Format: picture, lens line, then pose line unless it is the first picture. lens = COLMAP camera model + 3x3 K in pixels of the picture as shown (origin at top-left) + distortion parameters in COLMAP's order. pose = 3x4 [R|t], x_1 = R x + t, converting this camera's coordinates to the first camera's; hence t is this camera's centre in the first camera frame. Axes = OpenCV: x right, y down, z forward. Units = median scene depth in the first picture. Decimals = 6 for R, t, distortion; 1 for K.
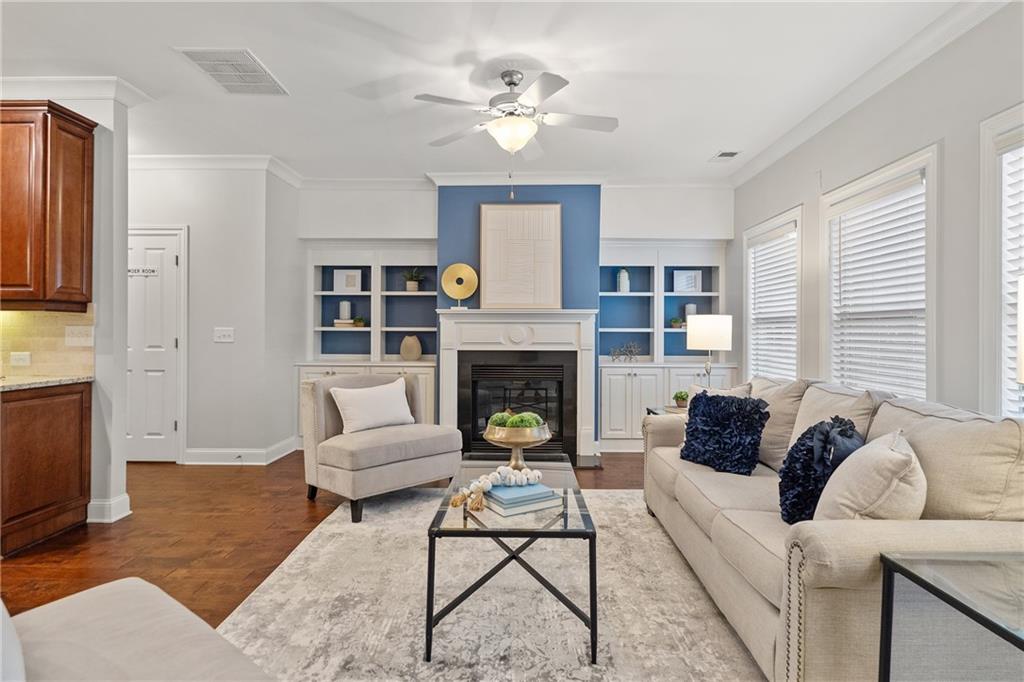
lens RADIAL K [[526.2, 0, 515.1], [0, 526.2, 331.9], [0, 0, 1]] dist [-0.002691, -0.000939]
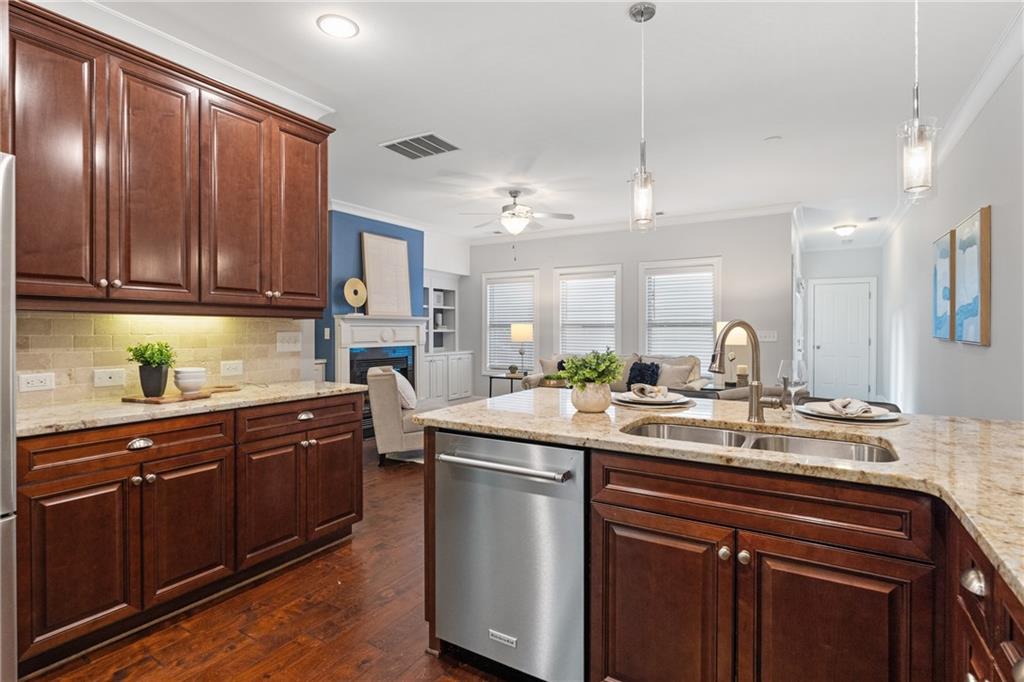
lens RADIAL K [[515.3, 0, 512.0], [0, 515.3, 341.0], [0, 0, 1]] dist [0.000415, 0.000423]
pose [[0.501951, -0.022201, 0.864611, -1.478329], [0.000177, 0.999673, 0.025566, -0.019882], [-0.864896, -0.012680, 0.501791, 0.106137]]
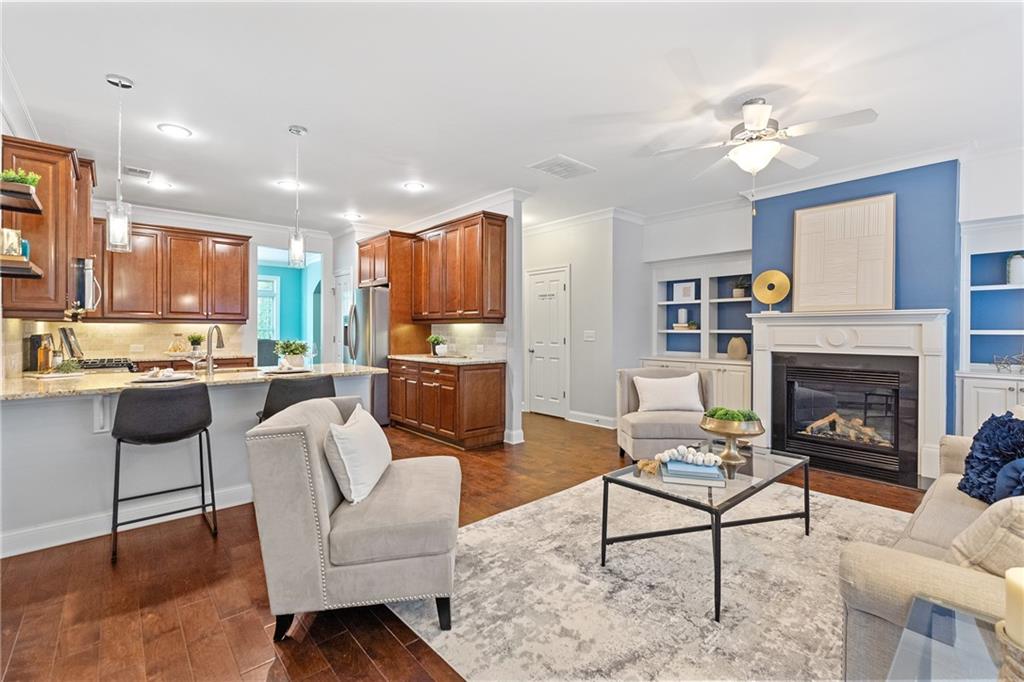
lens RADIAL K [[454.7, 0, 513.5], [0, 454.7, 332.5], [0, 0, 1]] dist [-0.001194, -0.000152]
pose [[0.674912, 0.001032, -0.737897, 0.337761], [0.001740, 0.999994, 0.002990, -0.011179], [0.737896, -0.003302, 0.674907, -0.012696]]
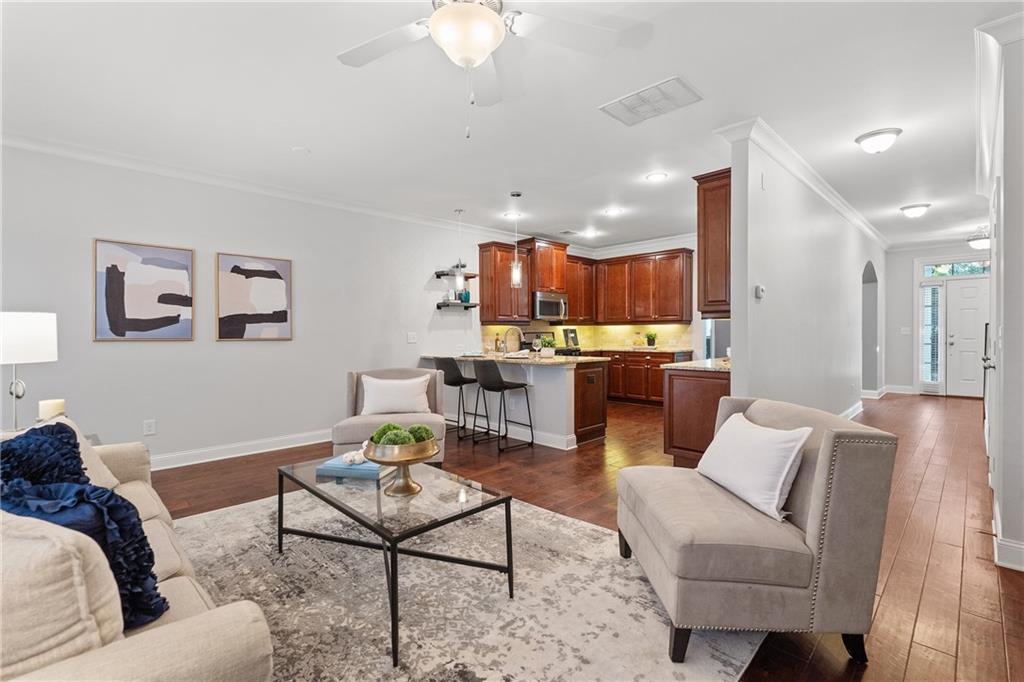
lens RADIAL K [[454.7, 0, 513.5], [0, 454.7, 332.5], [0, 0, 1]] dist [-0.001194, -0.000152]
pose [[-0.700309, 0.003541, -0.713831, 0.352779], [0.005055, 0.999987, 0.000002, -0.005799], [0.713822, -0.003607, -0.700318, 1.377191]]
